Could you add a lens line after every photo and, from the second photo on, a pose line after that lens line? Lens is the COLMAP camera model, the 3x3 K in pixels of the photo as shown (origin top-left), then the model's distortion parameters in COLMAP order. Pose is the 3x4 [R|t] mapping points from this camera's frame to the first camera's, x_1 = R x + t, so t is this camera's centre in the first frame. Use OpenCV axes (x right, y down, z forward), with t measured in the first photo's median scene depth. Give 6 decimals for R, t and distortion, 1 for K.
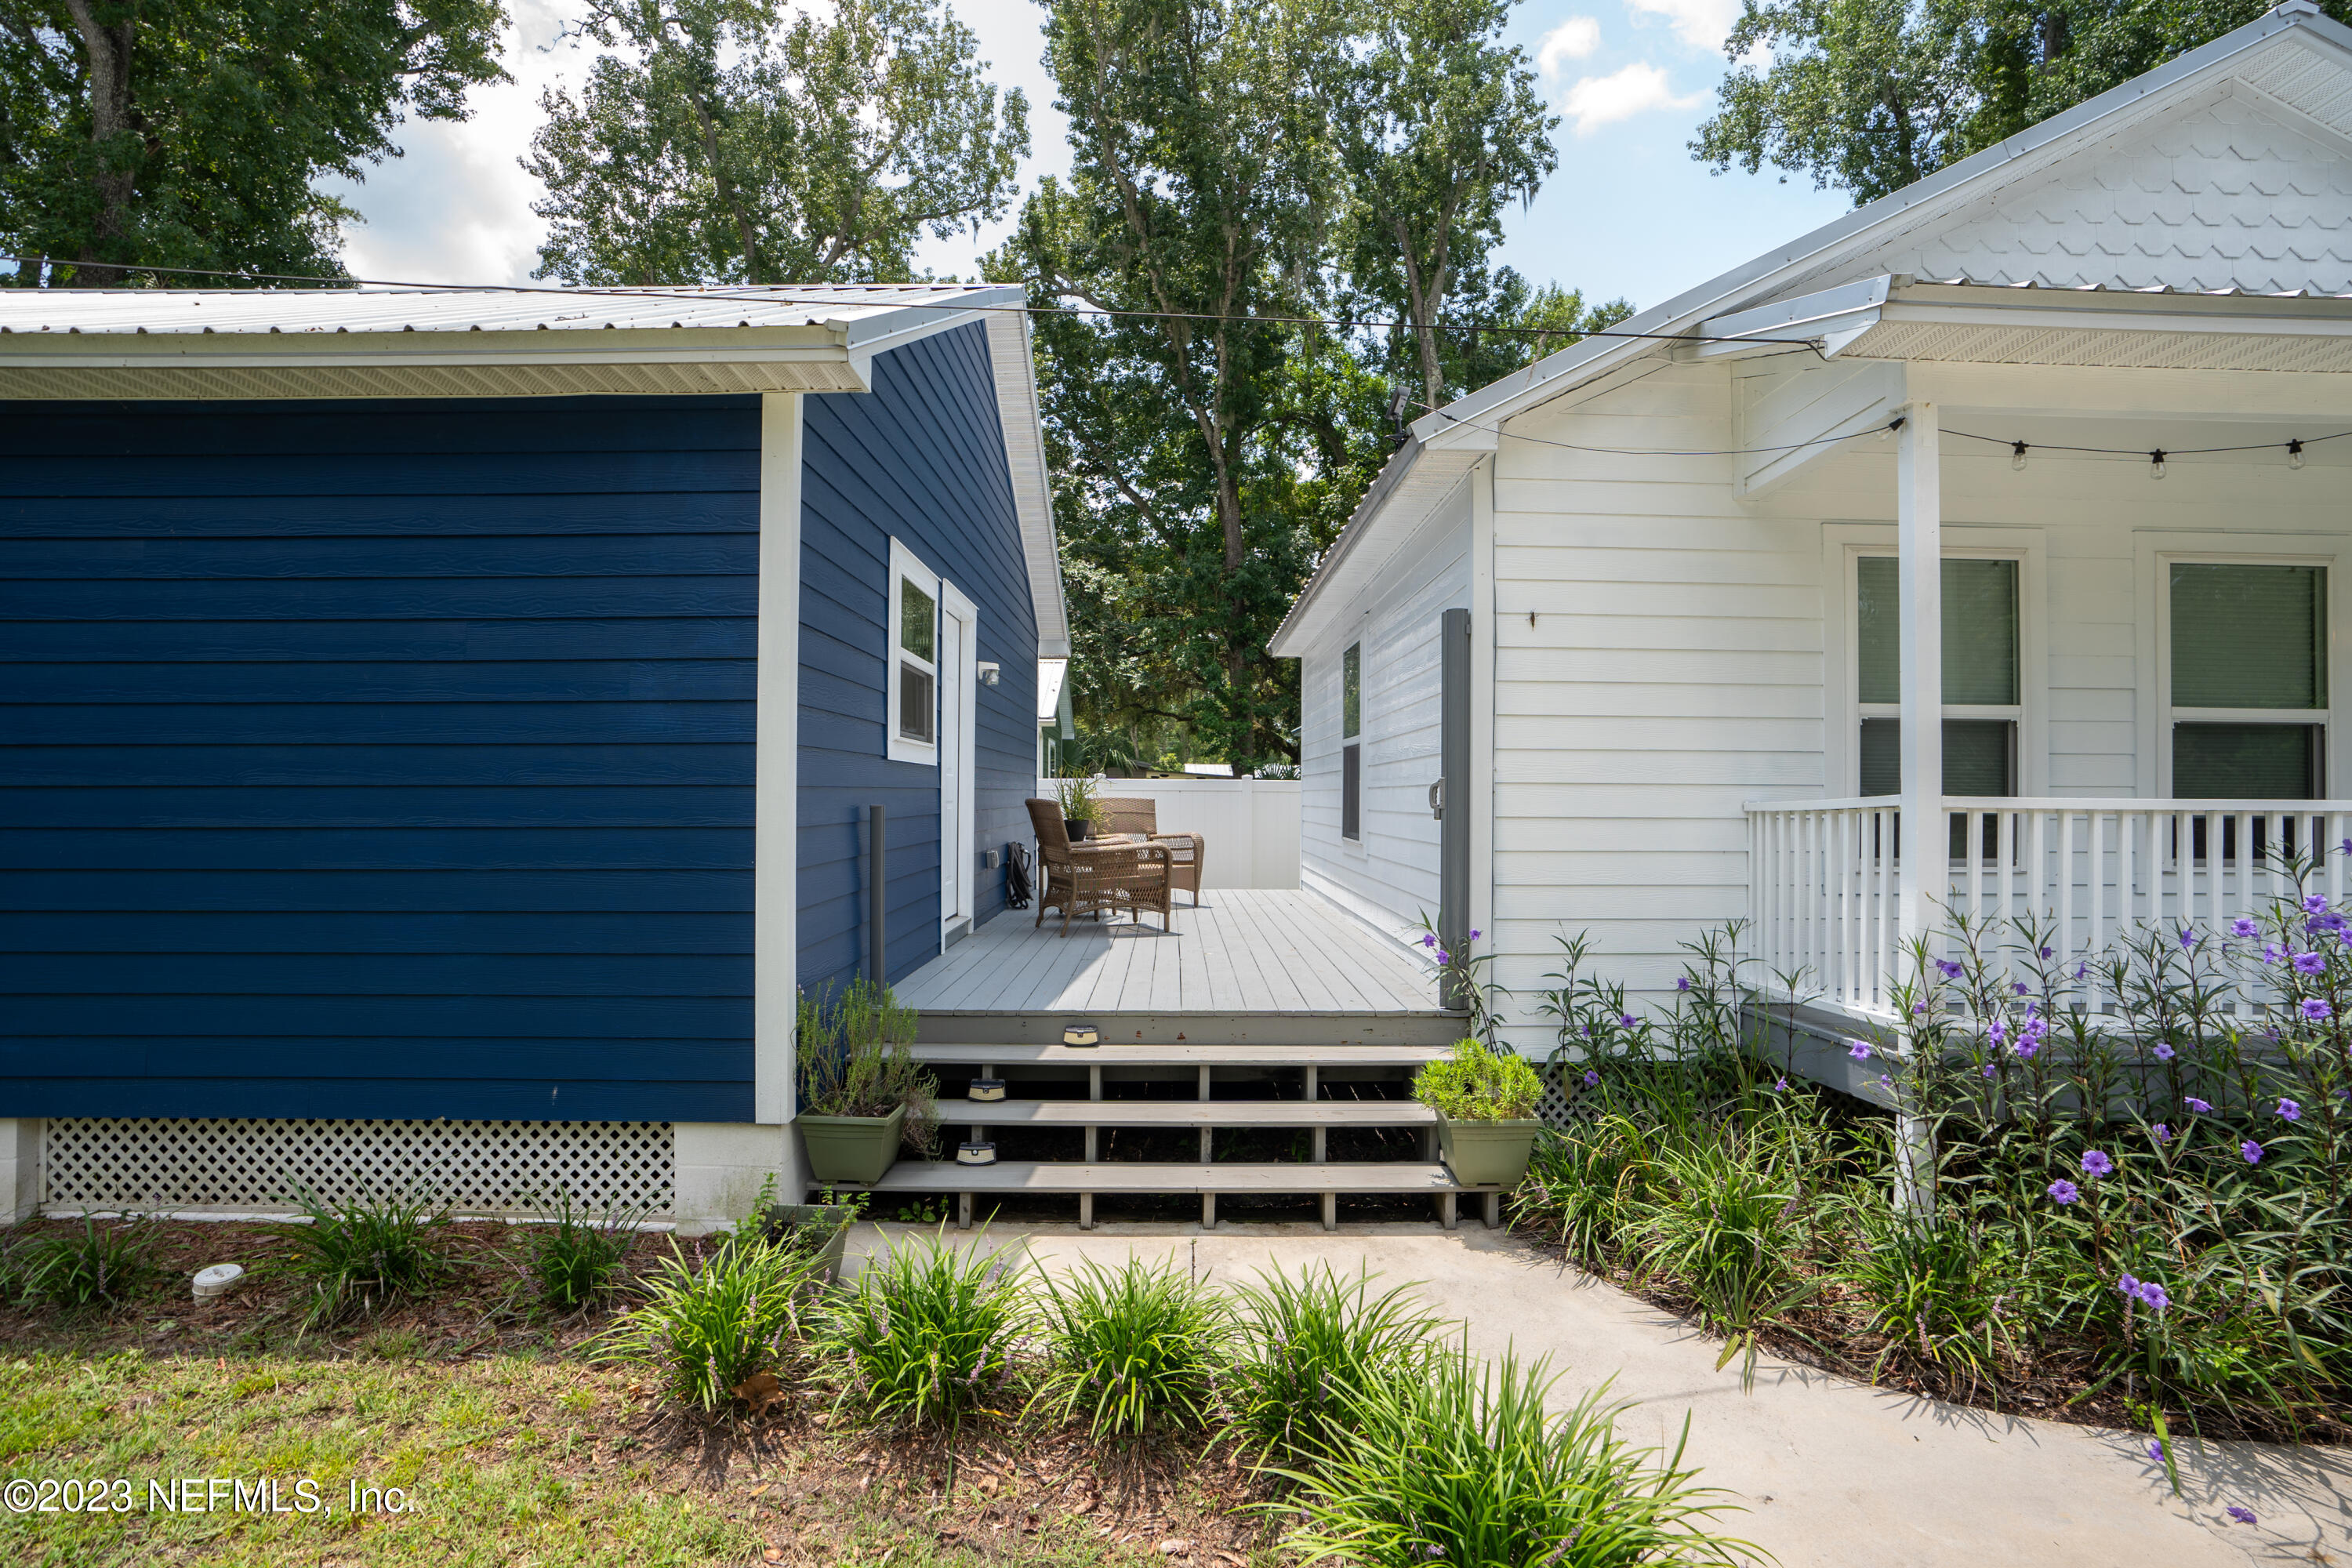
lens RADIAL K [[1084.6, 0, 1200.2], [0, 1084.6, 758.1], [0, 0, 1]] dist [-0.004392, 0.000394]
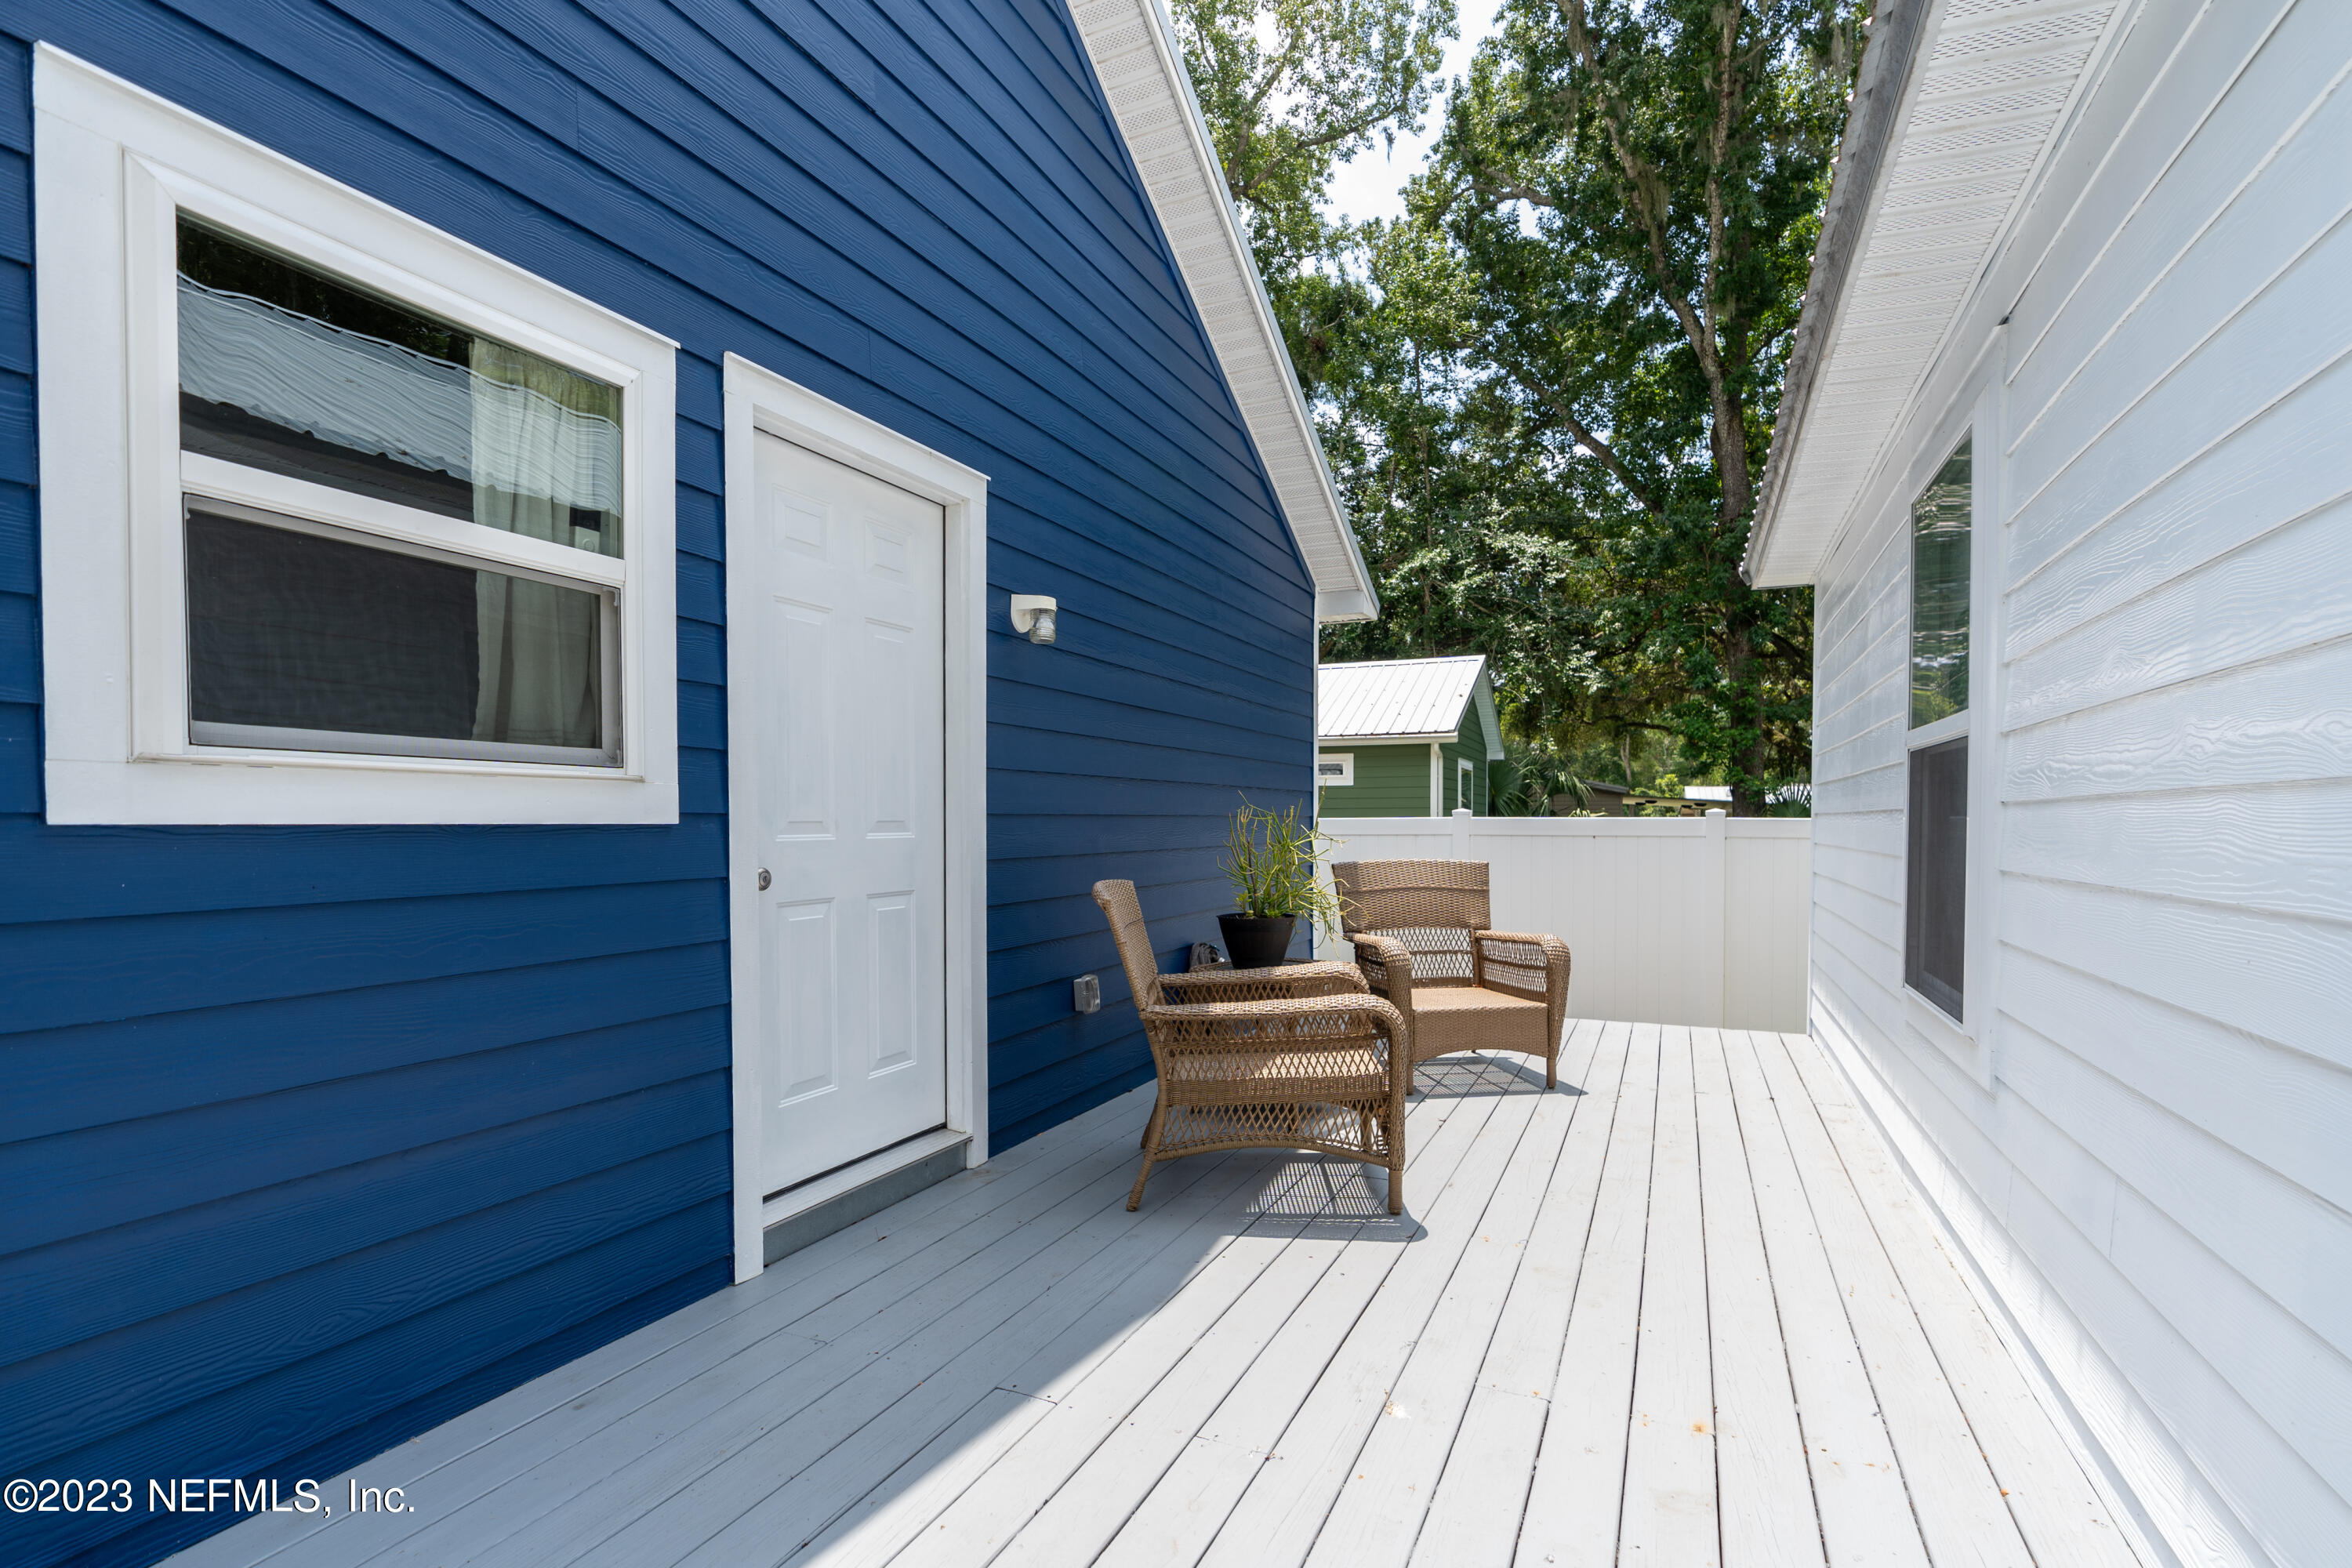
lens RADIAL K [[1109.7, 0, 1180.1], [0, 1109.7, 839.4], [0, 0, 1]] dist [-0.001217, 0.000221]
pose [[0.900792, 0.004772, -0.434225, 0.020231], [0.017040, 0.998781, 0.046326, -0.000605], [0.433917, -0.049129, 0.899612, 0.156840]]
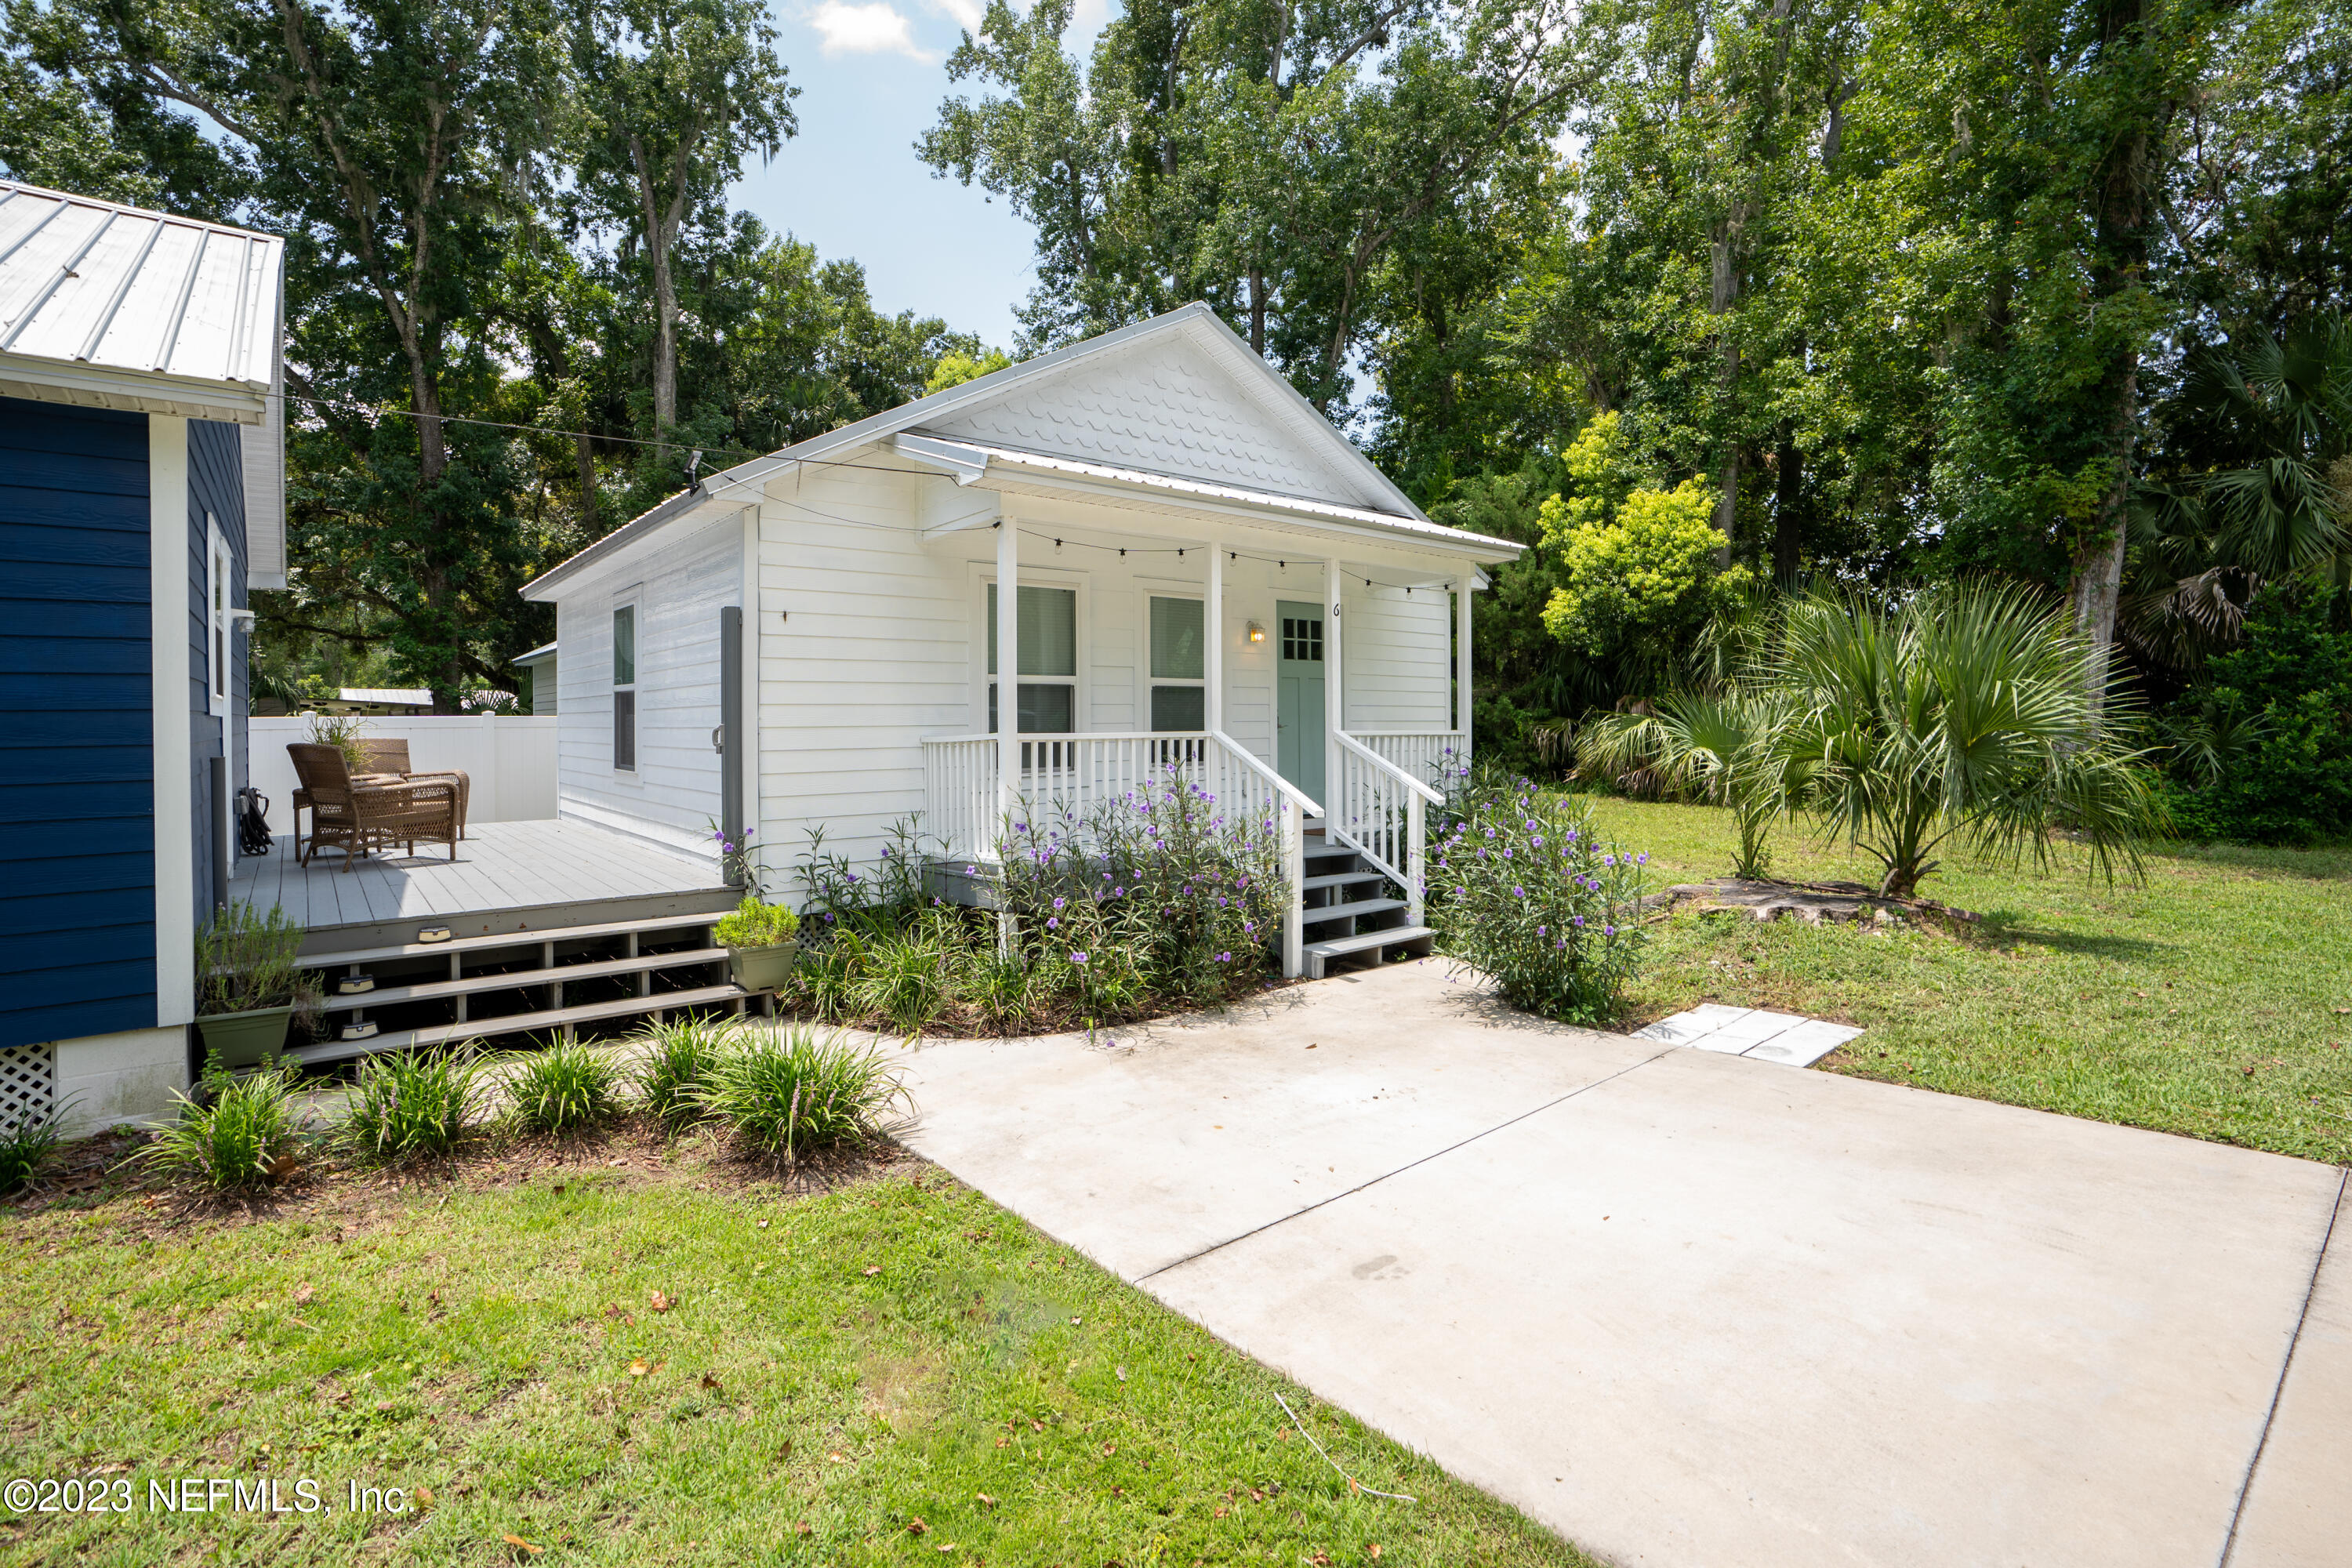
lens RADIAL K [[1071.5, 0, 1240.9], [0, 1071.5, 746.3], [0, 0, 1]] dist [-0.089000, 0.021919]
pose [[0.748599, -0.025656, 0.662527, -0.031257], [-0.013279, 0.998471, 0.053669, -0.006242], [-0.662890, -0.048974, 0.747113, -0.082712]]
